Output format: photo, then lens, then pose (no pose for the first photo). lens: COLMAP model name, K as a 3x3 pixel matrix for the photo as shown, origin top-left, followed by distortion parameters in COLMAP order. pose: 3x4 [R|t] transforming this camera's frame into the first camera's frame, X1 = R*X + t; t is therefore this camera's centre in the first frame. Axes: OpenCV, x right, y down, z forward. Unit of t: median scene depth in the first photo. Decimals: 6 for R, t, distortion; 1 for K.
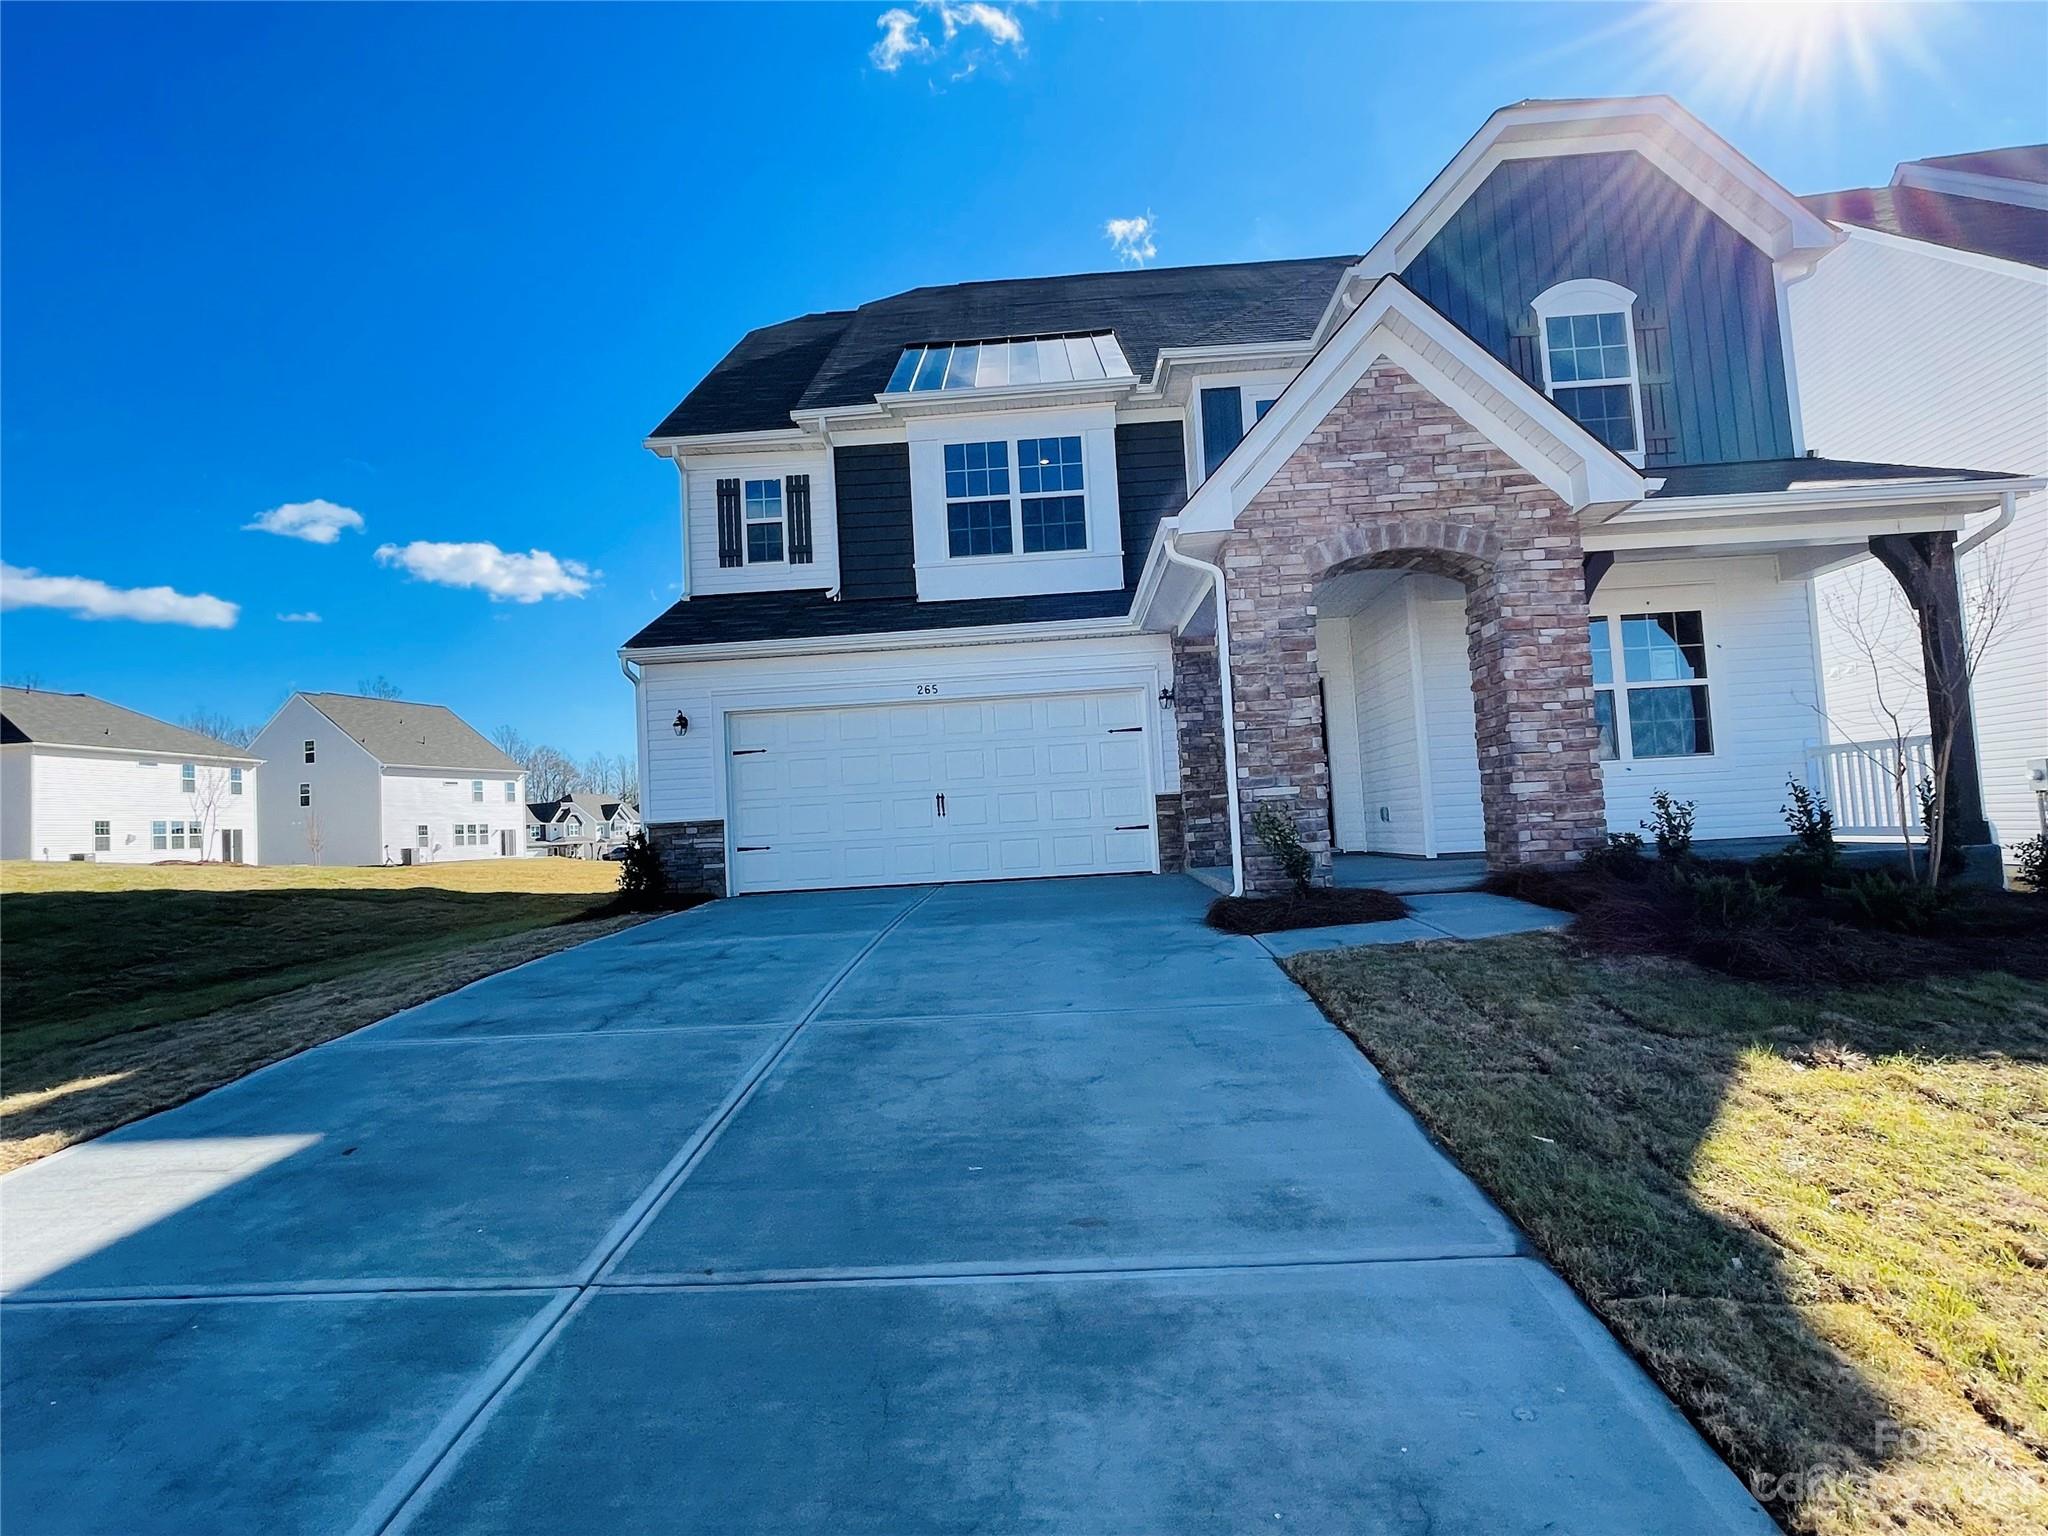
lens RADIAL K [[1057.1, 0, 1022.3], [0, 1057.1, 775.2], [0, 0, 1]] dist [-0.010485, 0.001300]
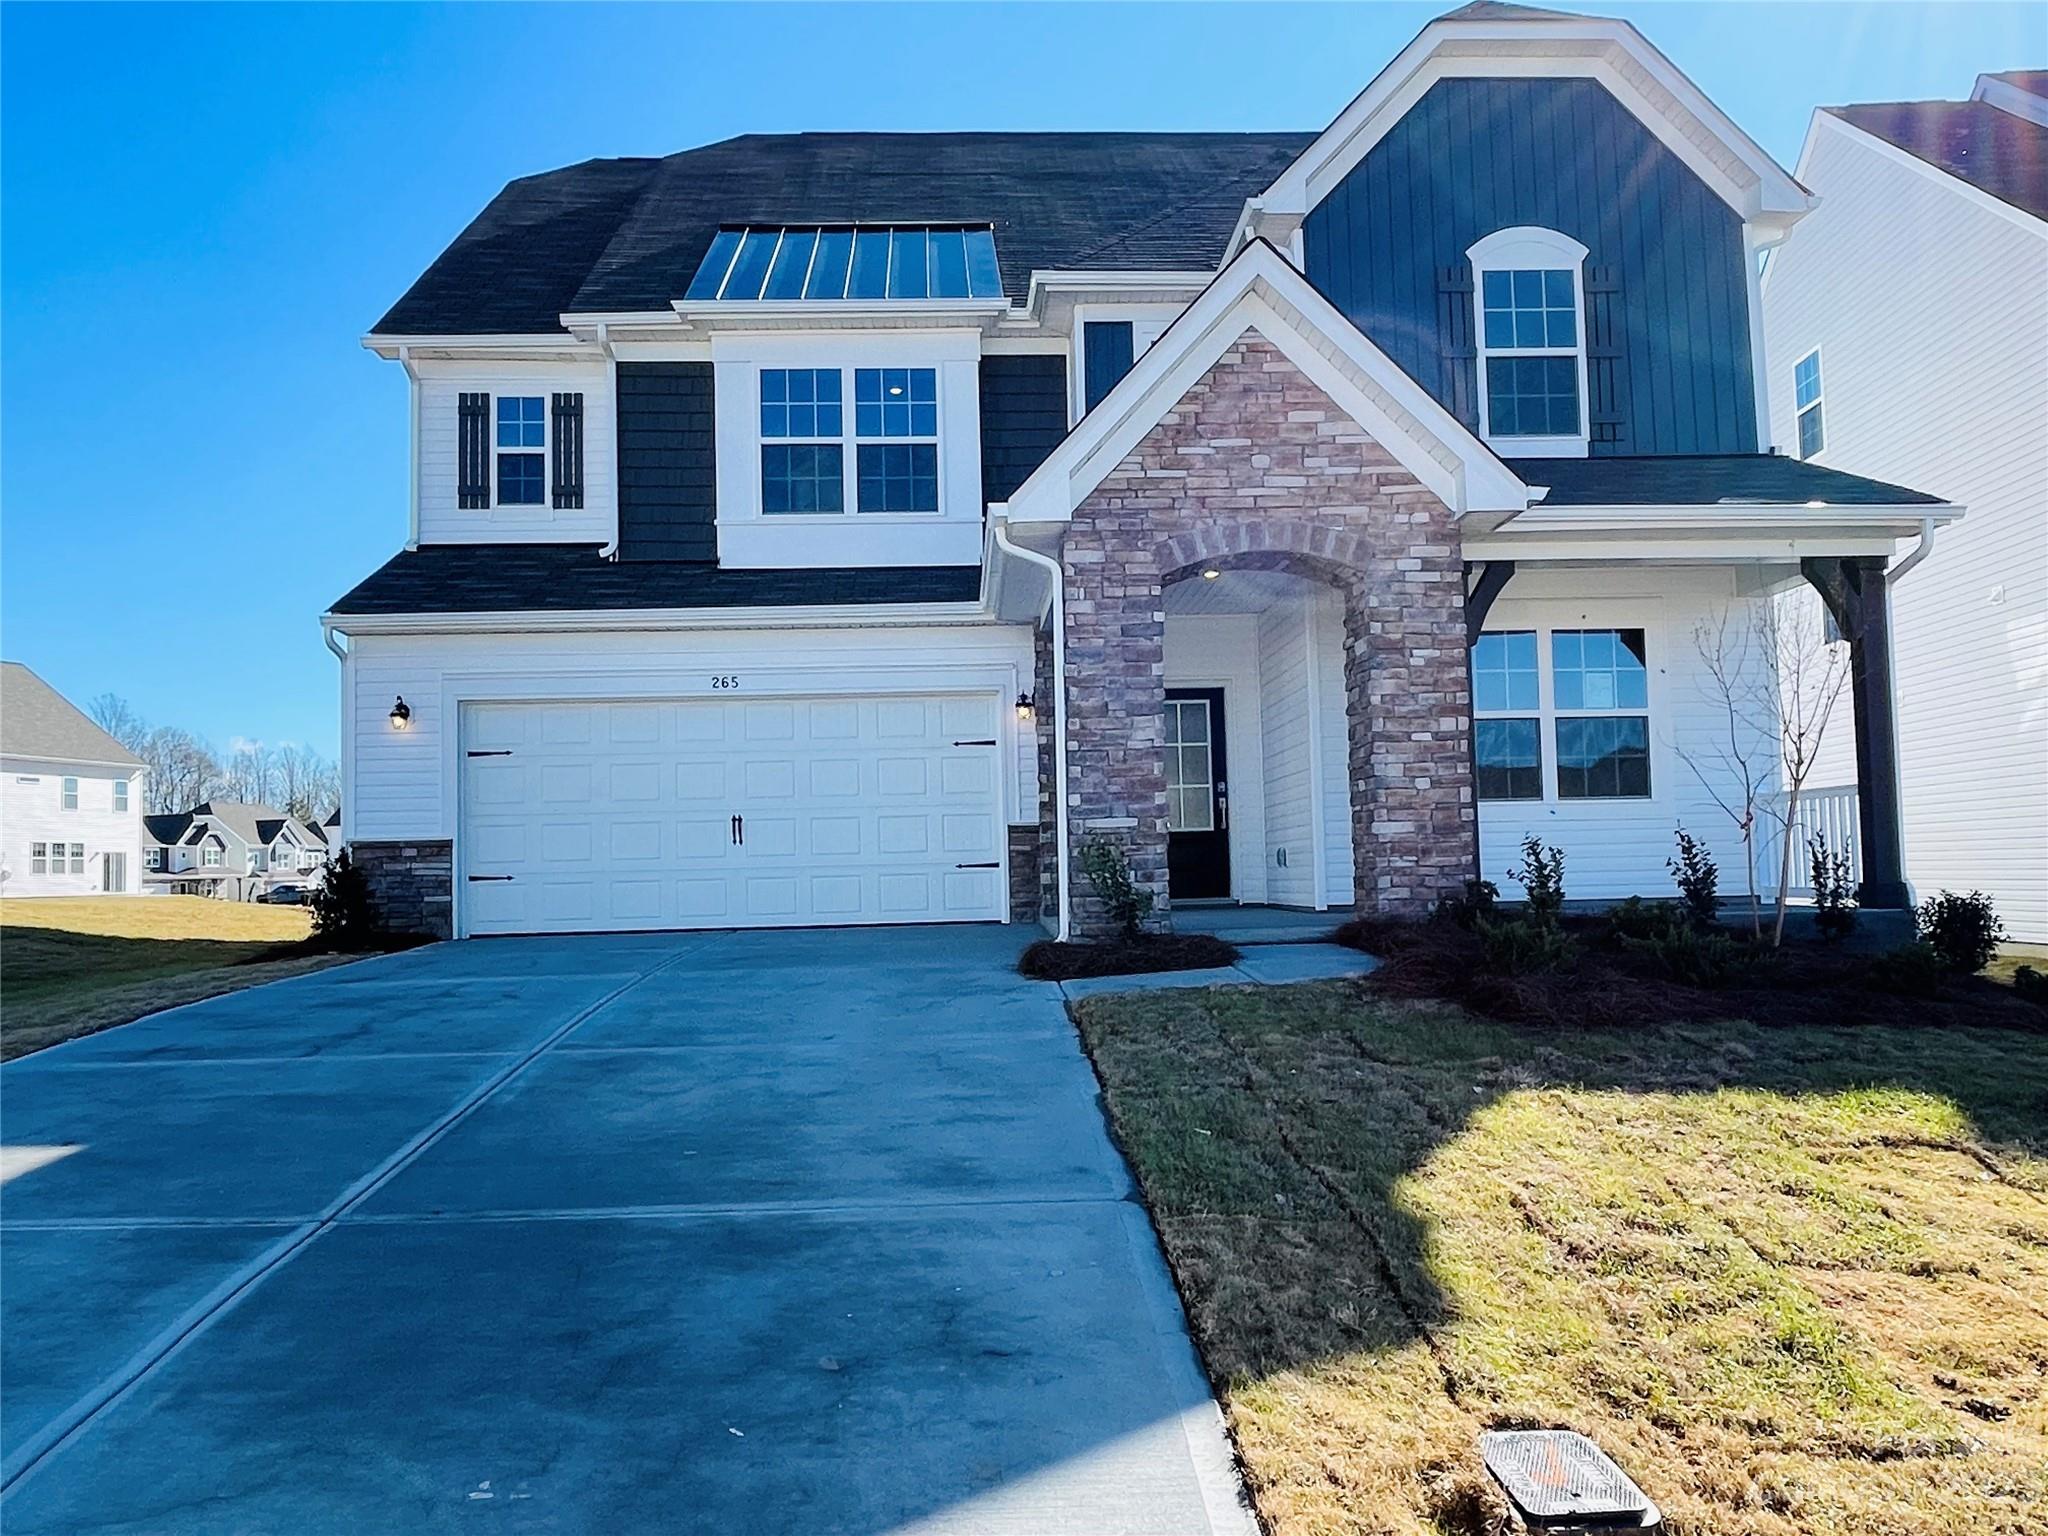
lens RADIAL K [[1553.6, 0, 1043.2], [0, 1553.6, 799.2], [0, 0, 1]] dist [-0.000043, -0.017617]
pose [[0.995391, 0.033942, 0.089693, 0.068710], [-0.033906, 0.999423, -0.001923, 0.000148], [-0.089707, -0.001127, 0.995968, -0.265003]]
